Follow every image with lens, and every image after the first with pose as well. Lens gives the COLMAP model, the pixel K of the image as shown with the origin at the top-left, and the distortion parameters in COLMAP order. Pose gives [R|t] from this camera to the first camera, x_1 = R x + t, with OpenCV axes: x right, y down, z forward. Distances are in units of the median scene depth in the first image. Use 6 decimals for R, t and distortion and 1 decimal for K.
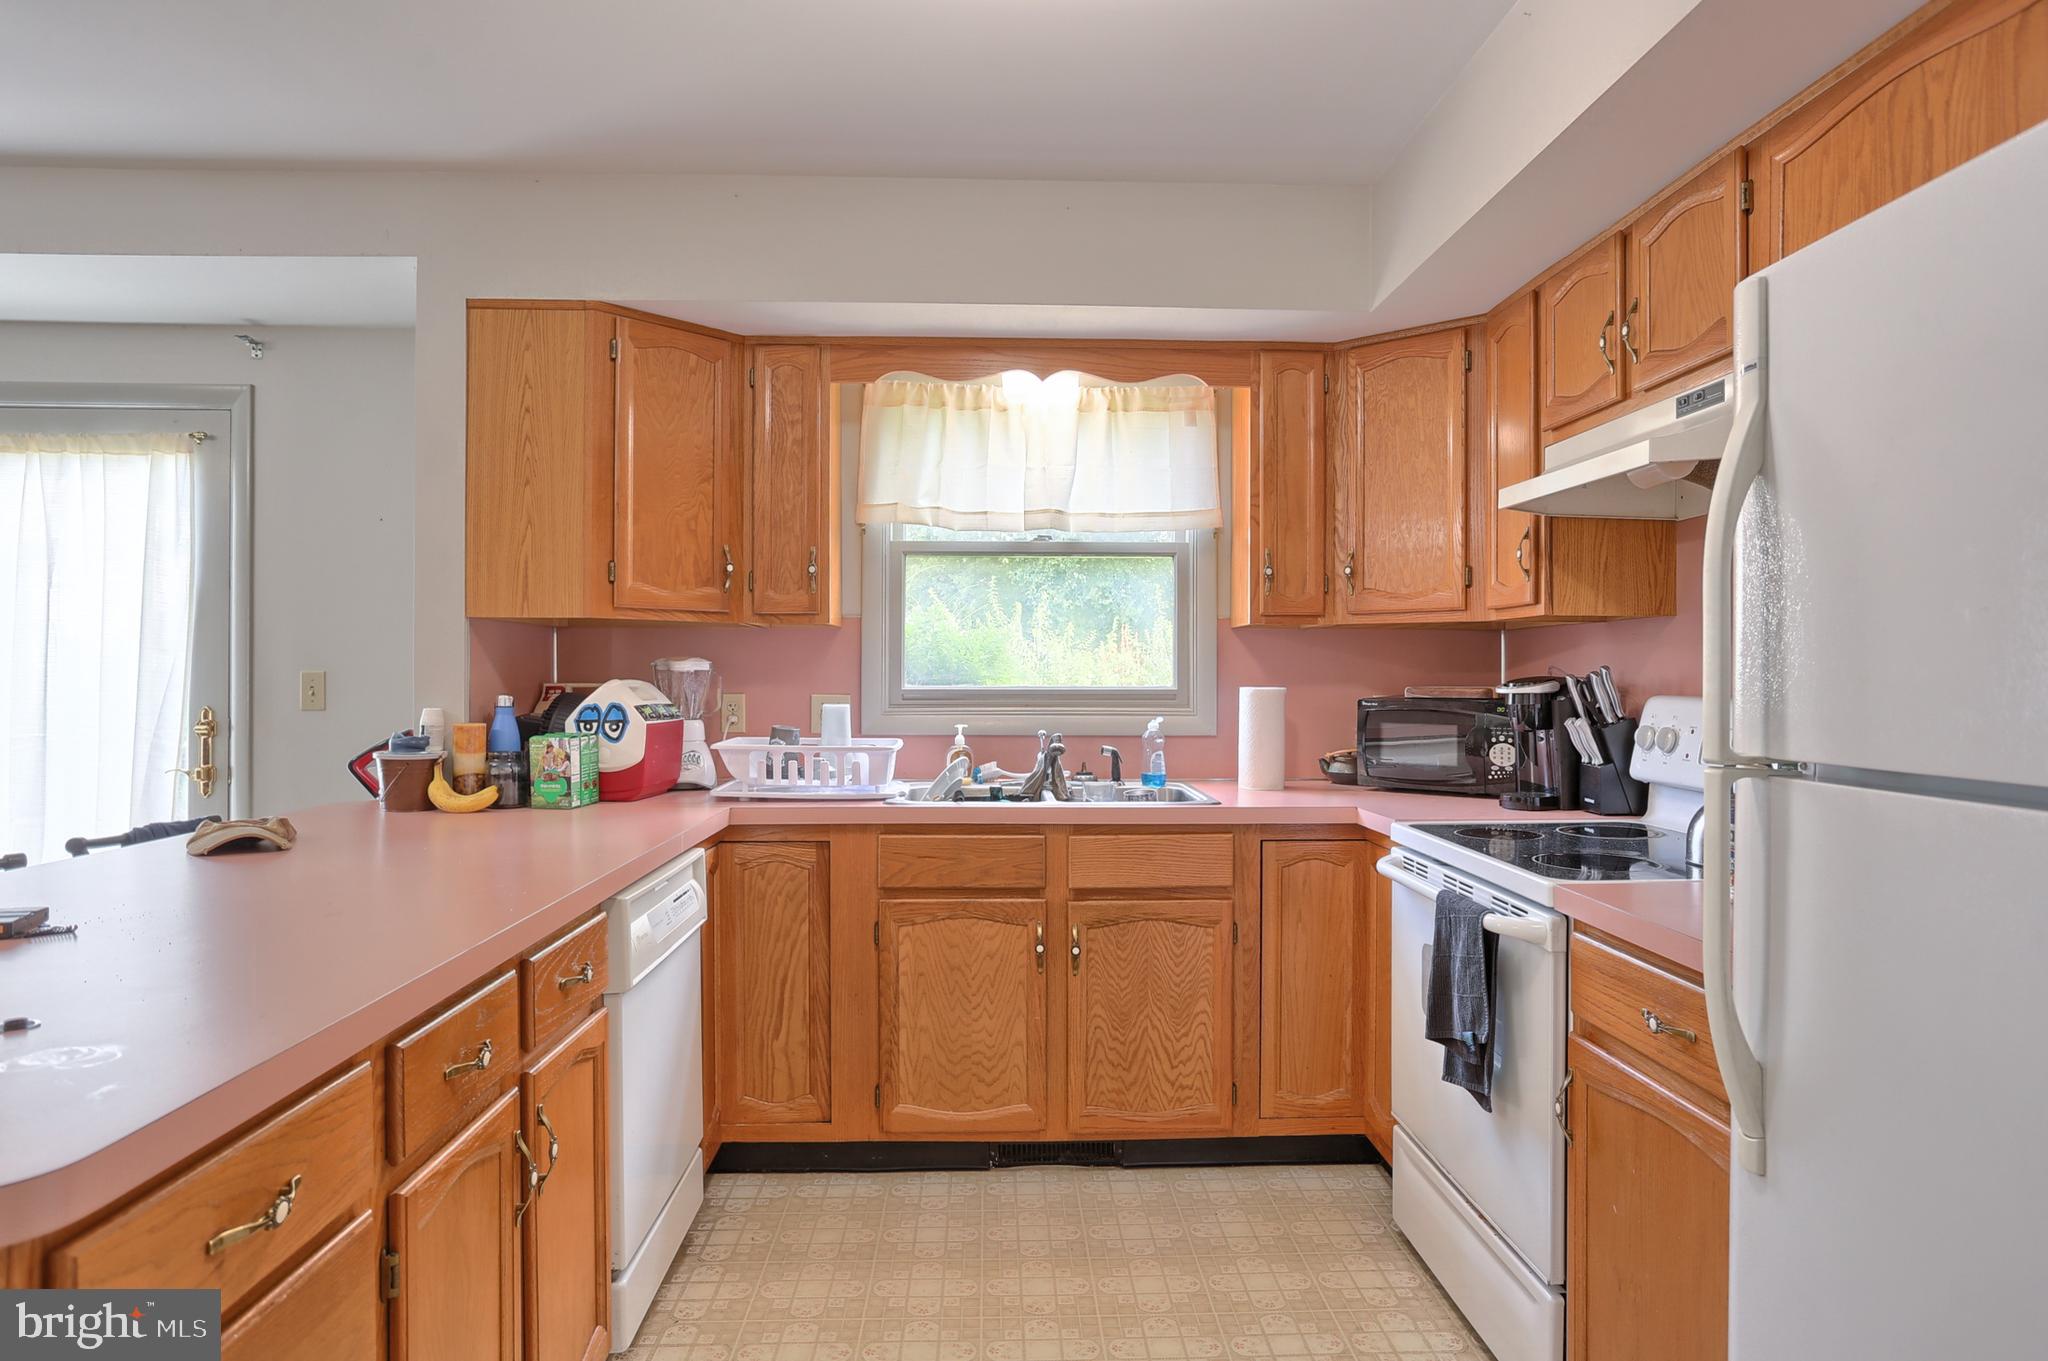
lens RADIAL K [[1211.0, 0, 1015.1], [0, 1211.0, 666.0], [0, 0, 1]] dist [-0.052289, 0.046994]
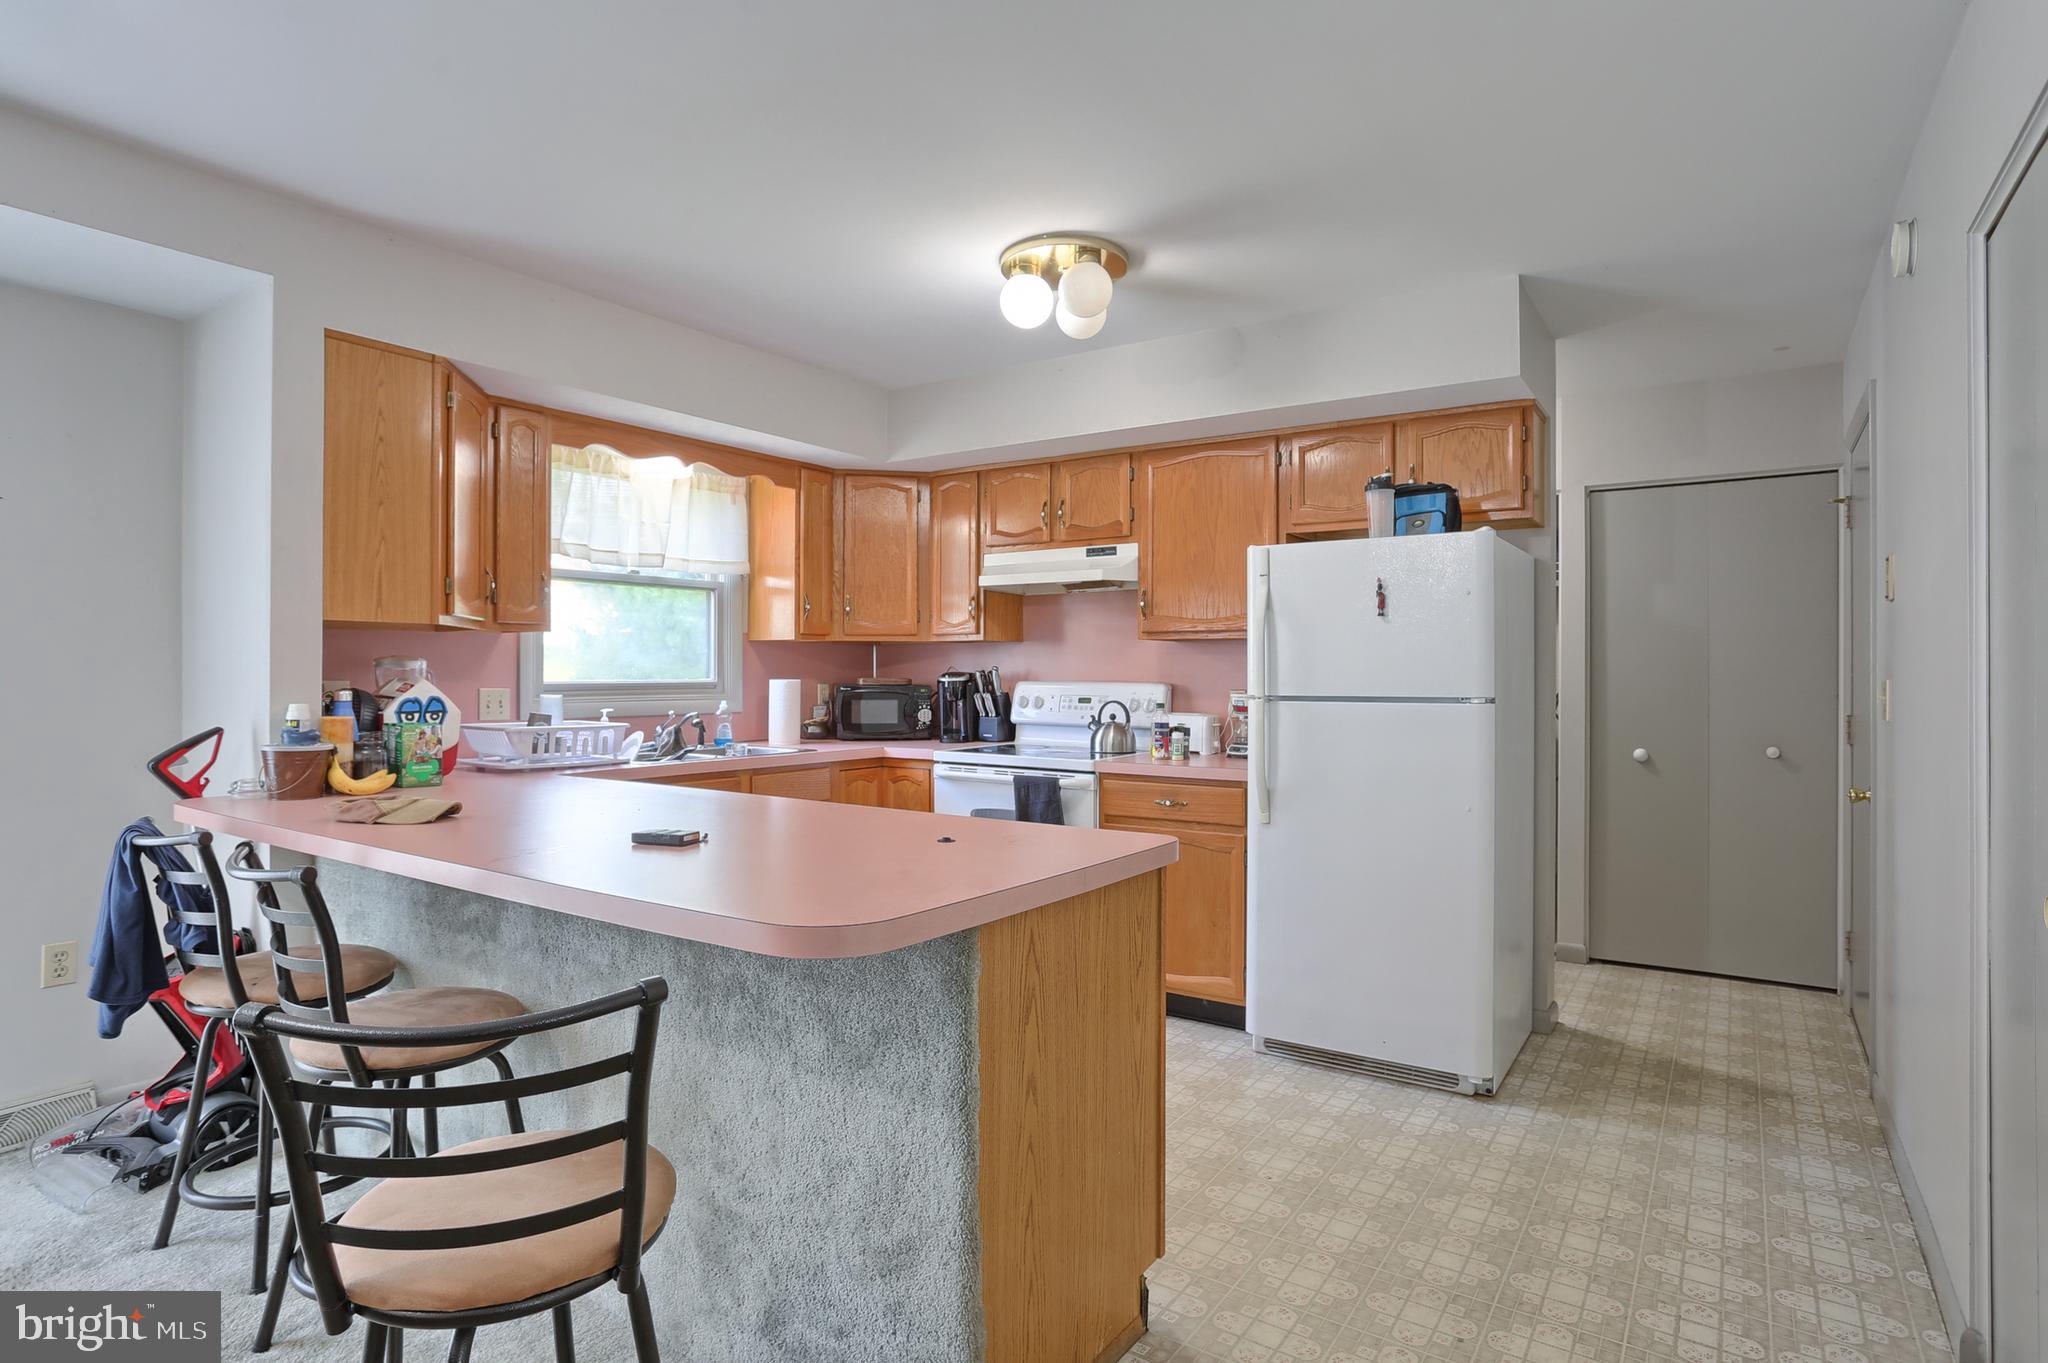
lens RADIAL K [[1063.1, 0, 1029.5], [0, 1063.1, 673.1], [0, 0, 1]] dist [-0.060580, 0.032279]
pose [[0.593316, -0.002753, 0.804965, -0.783947], [-0.001473, 0.999989, 0.004506, 0.002550], [-0.804968, -0.003859, 0.593306, -0.074841]]
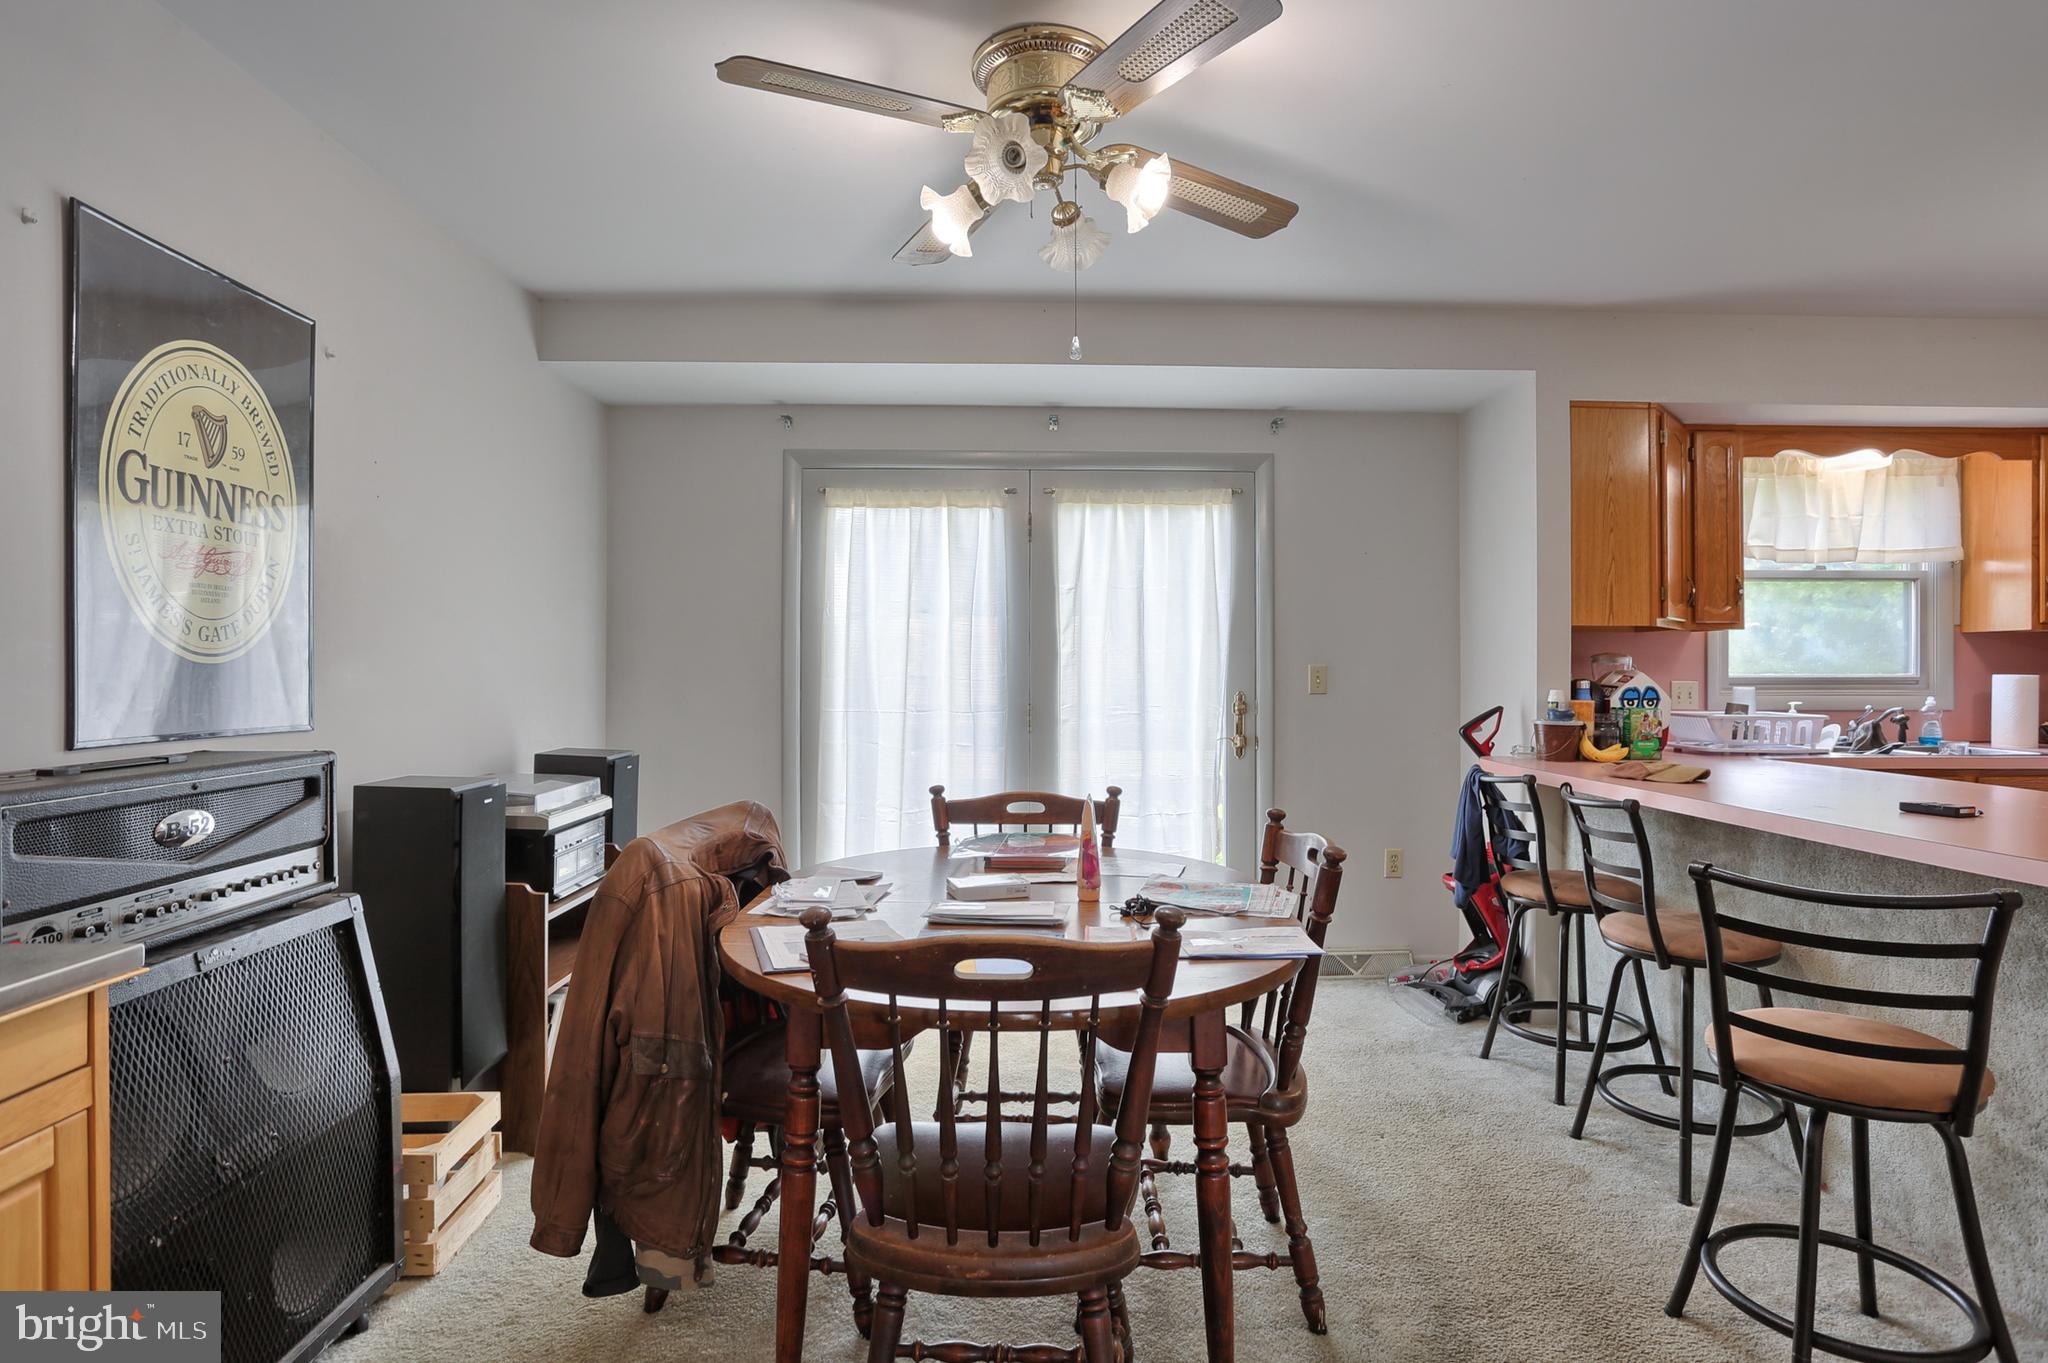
lens RADIAL K [[1063.1, 0, 1029.5], [0, 1063.1, 673.1], [0, 0, 1]] dist [-0.060580, 0.032279]
pose [[0.999851, -0.002833, -0.017003, -1.005781], [0.002908, 0.999986, 0.004369, 0.007665], [0.016990, -0.004418, 0.999846, -0.232079]]
